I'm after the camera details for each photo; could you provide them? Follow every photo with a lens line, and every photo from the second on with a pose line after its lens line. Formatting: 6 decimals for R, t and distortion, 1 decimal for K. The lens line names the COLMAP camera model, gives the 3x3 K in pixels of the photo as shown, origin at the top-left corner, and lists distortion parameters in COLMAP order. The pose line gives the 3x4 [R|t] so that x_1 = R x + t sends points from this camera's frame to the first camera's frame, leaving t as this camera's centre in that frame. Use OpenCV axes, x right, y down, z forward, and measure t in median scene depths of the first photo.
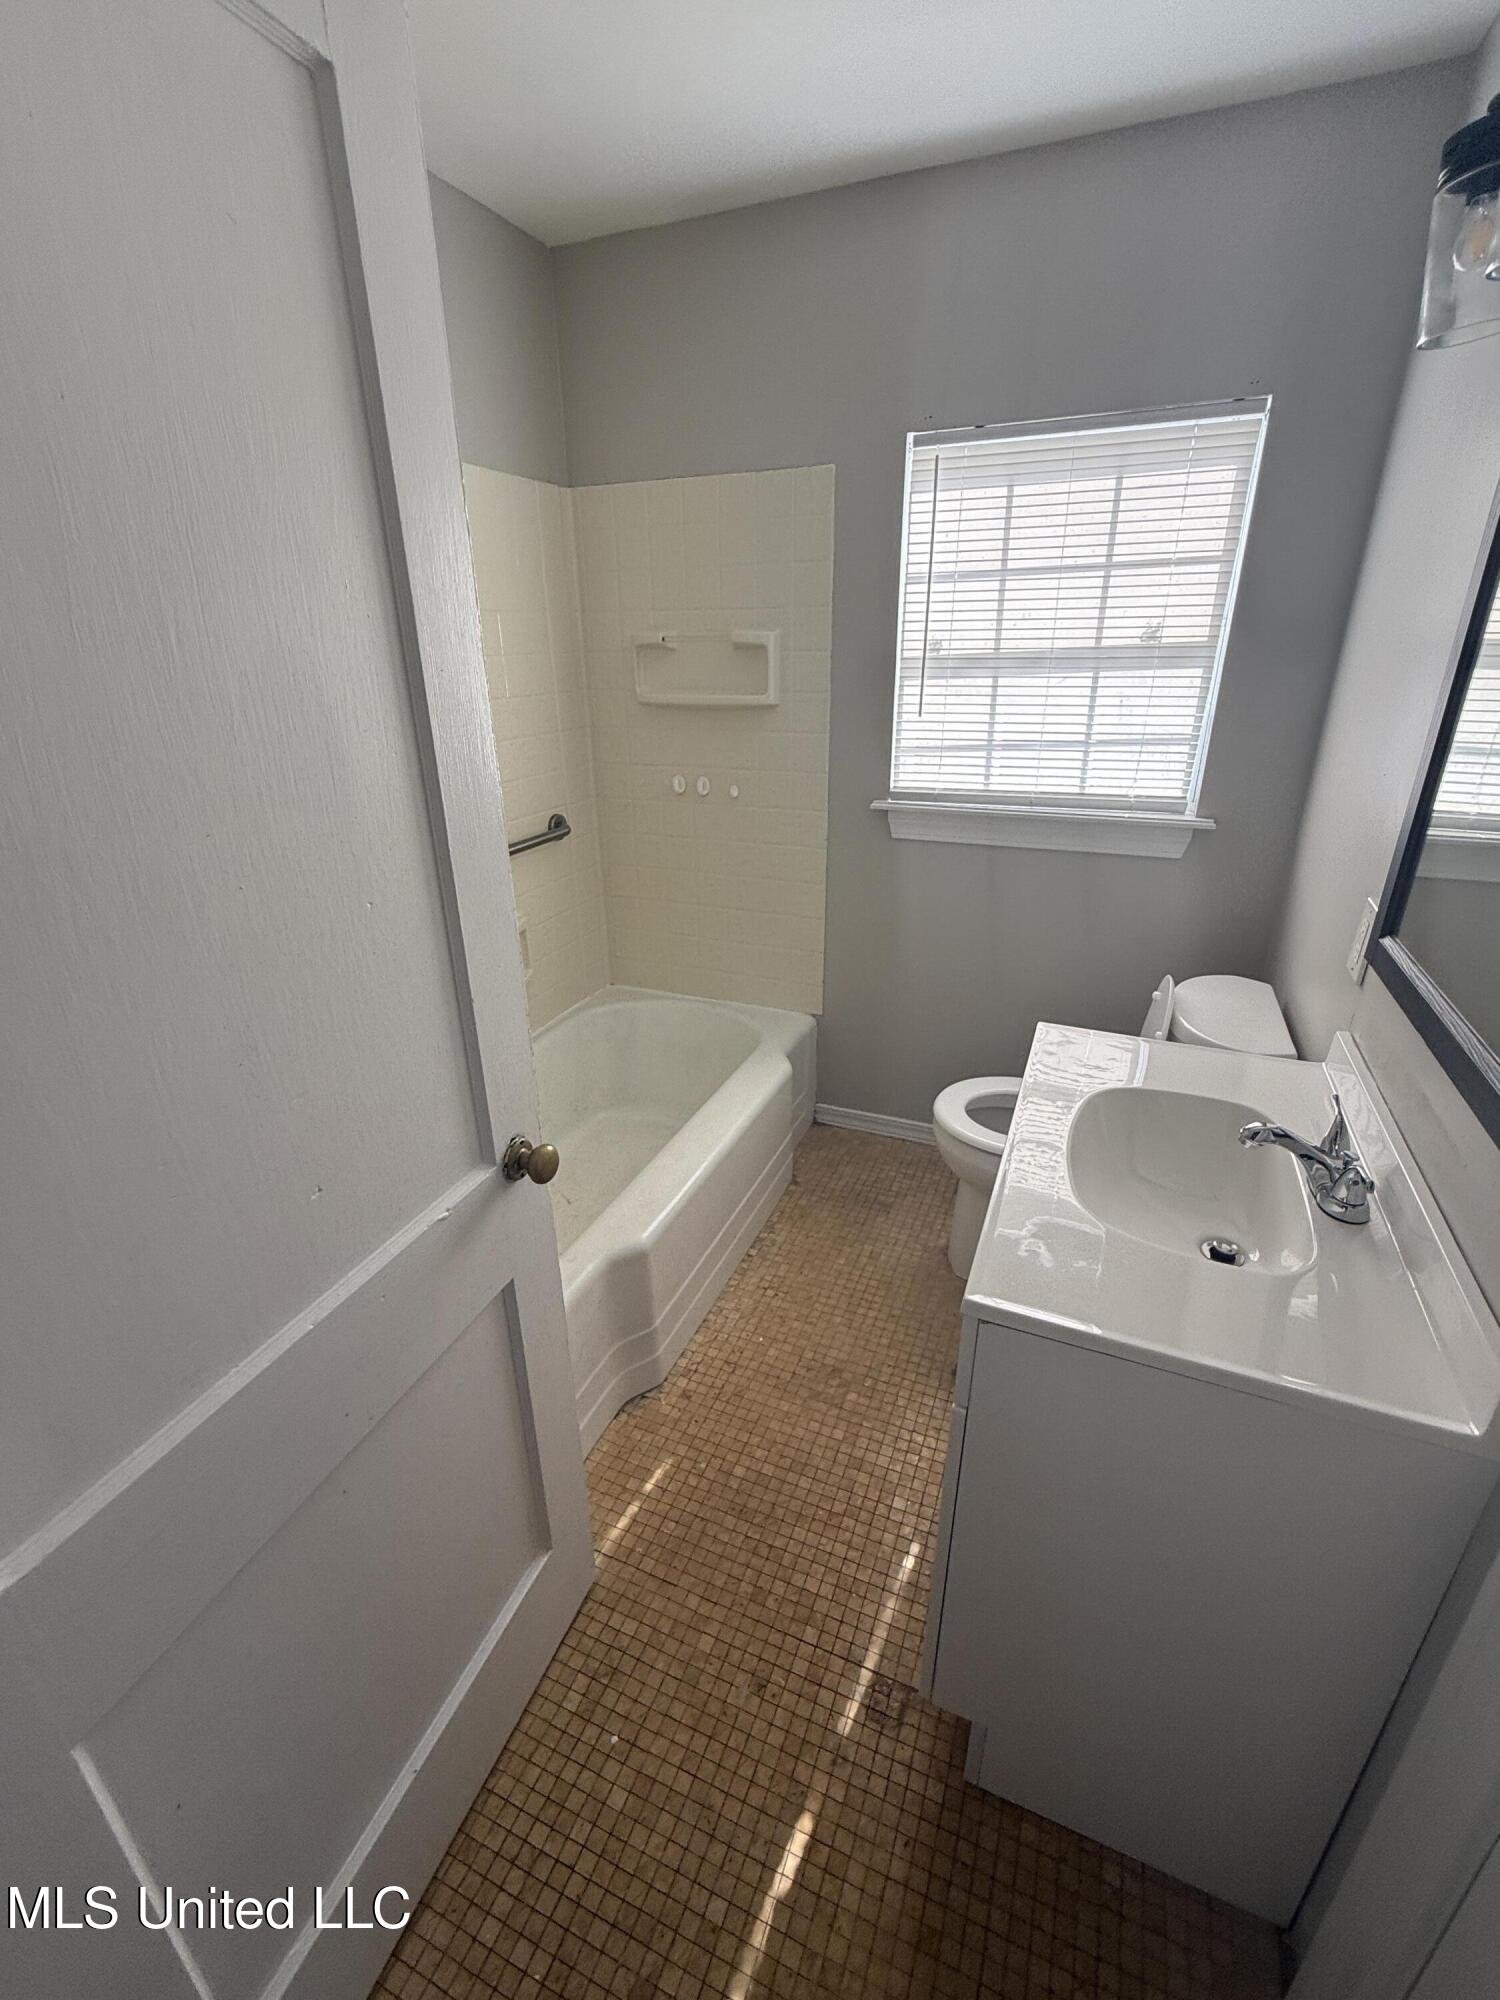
lens RADIAL K [[854.9, 0, 754.1], [0, 854.9, 998.1], [0, 0, 1]] dist [0.000613, -0.000288]
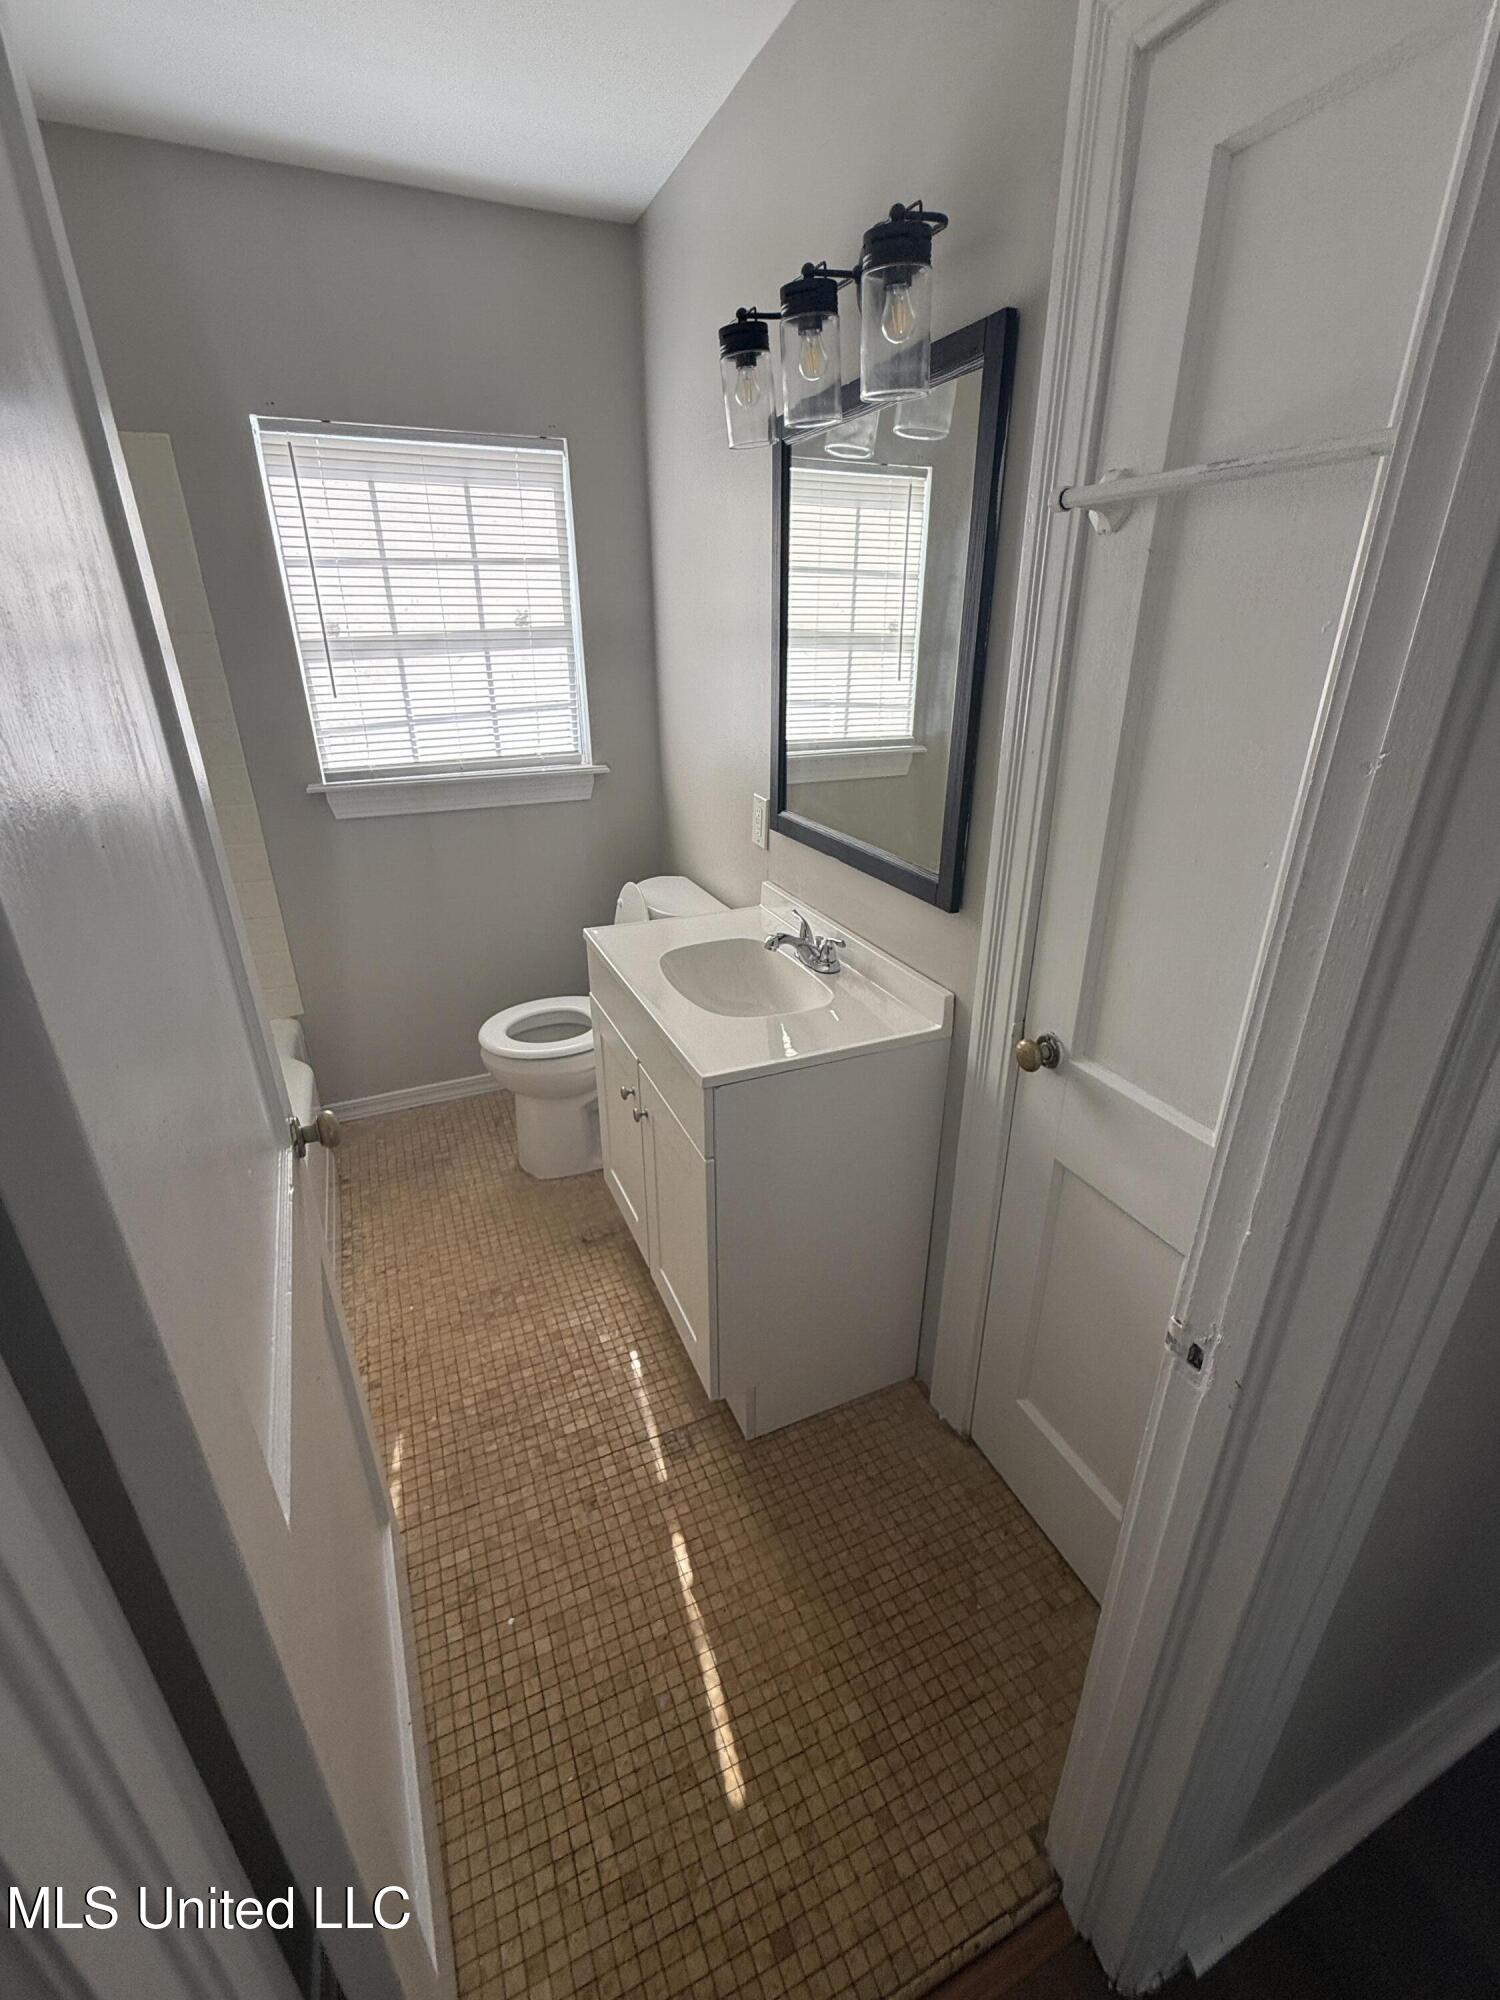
lens RADIAL K [[854.9, 0, 754.1], [0, 854.9, 998.1], [0, 0, 1]] dist [0.000613, -0.000288]
pose [[0.683335, -0.285598, 0.671928, -0.286136], [0.275741, 0.953110, 0.124690, 0.029142], [-0.676032, 0.100073, 0.730045, -0.062967]]
